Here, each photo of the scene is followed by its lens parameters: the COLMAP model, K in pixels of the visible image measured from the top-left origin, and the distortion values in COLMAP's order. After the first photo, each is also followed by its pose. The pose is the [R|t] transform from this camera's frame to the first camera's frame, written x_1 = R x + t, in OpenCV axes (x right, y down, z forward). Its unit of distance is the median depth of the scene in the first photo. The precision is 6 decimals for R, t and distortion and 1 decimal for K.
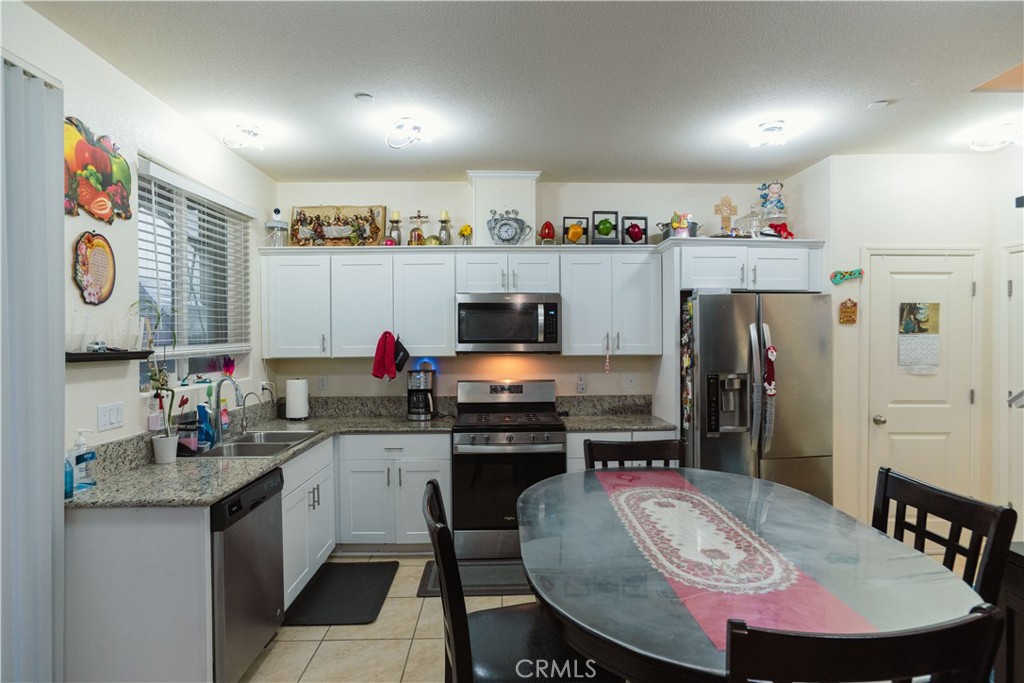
lens RADIAL K [[547.5, 0, 514.4], [0, 547.5, 347.9], [0, 0, 1]] dist [-0.051712, 0.038418]
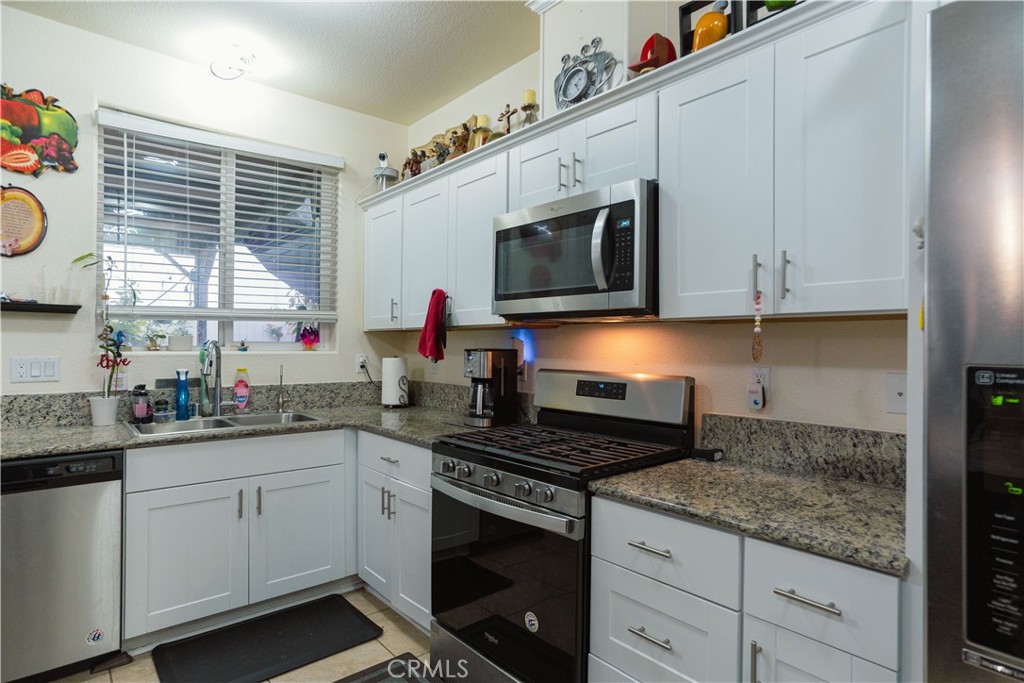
lens RADIAL K [[547.5, 0, 515.6], [0, 547.5, 346.4], [0, 0, 1]] dist [-0.051712, 0.038418]
pose [[0.631855, 0.013789, -0.774964, 0.361667], [-0.023633, 0.999720, -0.001480, 0.039928], [0.774726, 0.019250, 0.632004, 0.647354]]
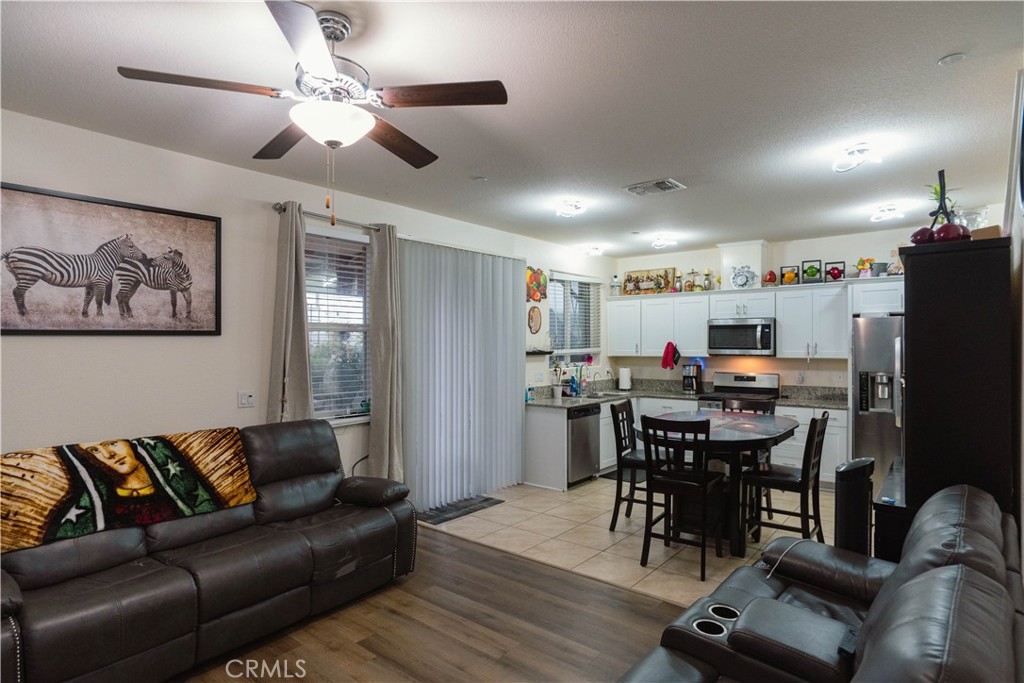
lens RADIAL K [[547.5, 0, 521.9], [0, 547.5, 343.7], [0, 0, 1]] dist [-0.051712, 0.038418]
pose [[0.765271, 0.003383, -0.643699, 0.532725], [-0.011663, 0.999895, -0.008610, -0.004271], [0.643602, 0.014097, 0.765230, -0.647144]]
